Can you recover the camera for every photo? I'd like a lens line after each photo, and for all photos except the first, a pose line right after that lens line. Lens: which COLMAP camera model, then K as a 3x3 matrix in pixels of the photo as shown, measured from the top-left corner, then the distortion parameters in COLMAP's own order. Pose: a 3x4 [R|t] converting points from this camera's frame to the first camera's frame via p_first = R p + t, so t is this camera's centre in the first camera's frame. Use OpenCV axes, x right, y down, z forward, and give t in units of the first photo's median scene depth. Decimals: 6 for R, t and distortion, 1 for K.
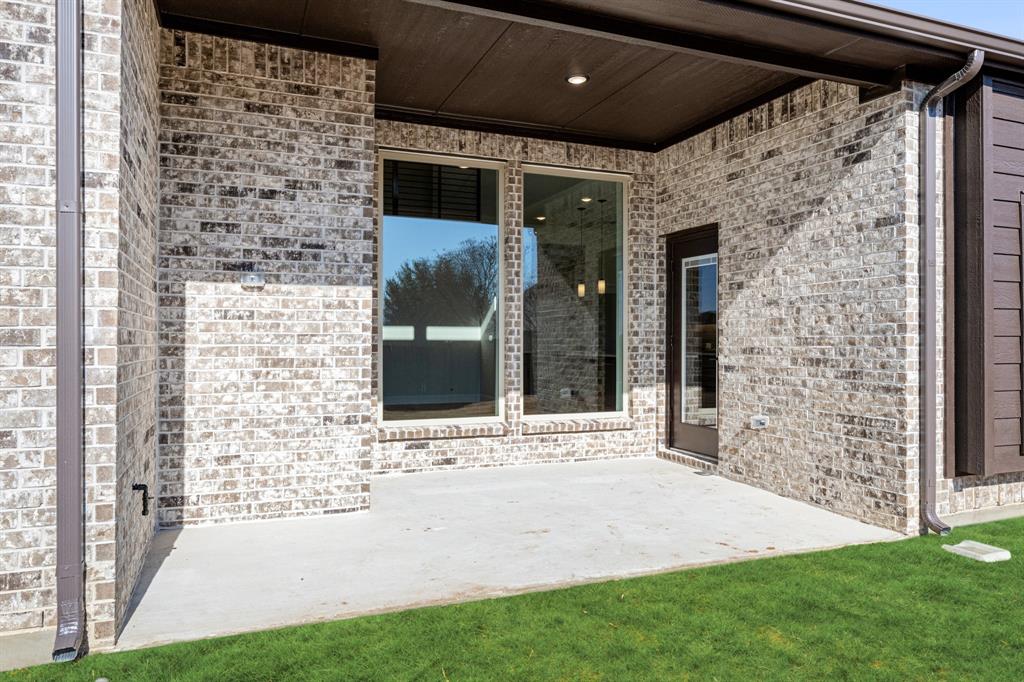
lens RADIAL K [[704.8, 0, 517.5], [0, 704.8, 324.7], [0, 0, 1]] dist [0.004403, -0.001209]
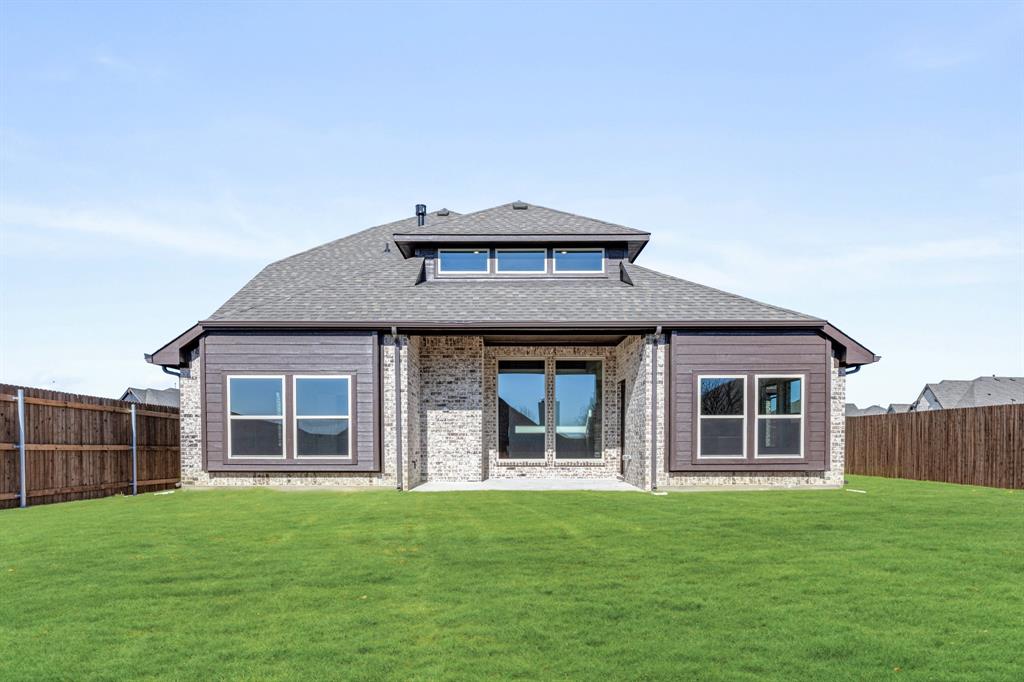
lens RADIAL K [[600.0, 0, 509.8], [0, 600.0, 439.1], [0, 0, 1]] dist [0.017649, 0.000995]
pose [[0.930216, -0.007941, -0.366926, 0.924141], [0.013210, 0.999842, 0.011852, 0.046786], [0.366774, -0.015872, 0.930175, -1.488102]]
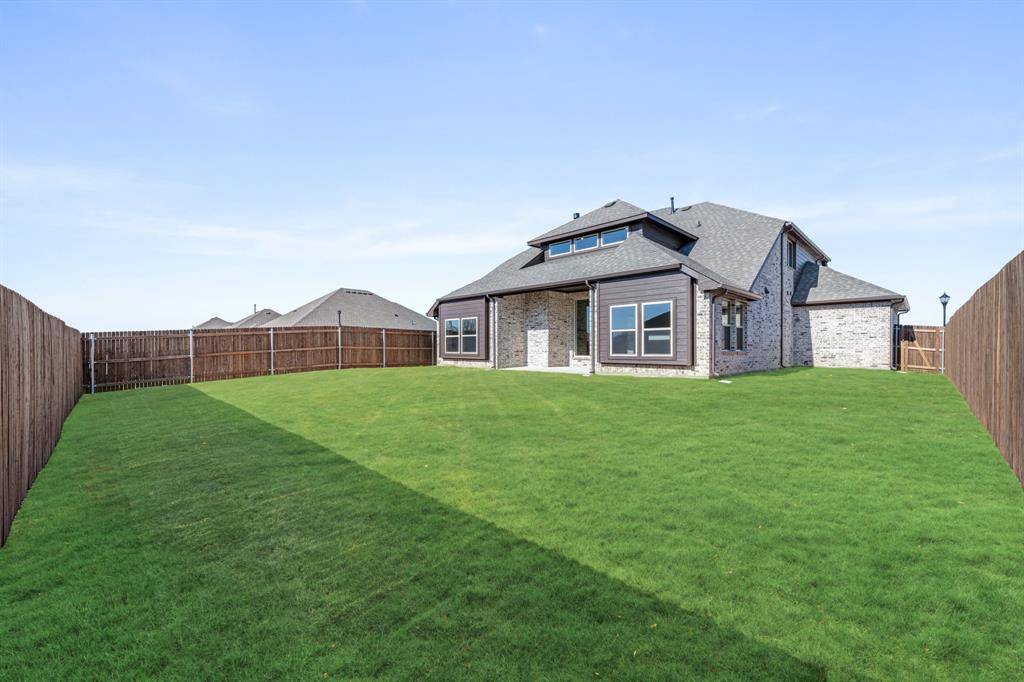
lens RADIAL K [[409.5, 0, 512.3], [0, 409.5, 347.1], [0, 0, 1]] dist [0.003223, -0.000685]
pose [[0.391650, -0.004889, -0.920101, 2.991153], [0.024579, 0.999685, 0.005150, 0.073972], [0.919786, -0.024632, 0.391646, -0.662174]]
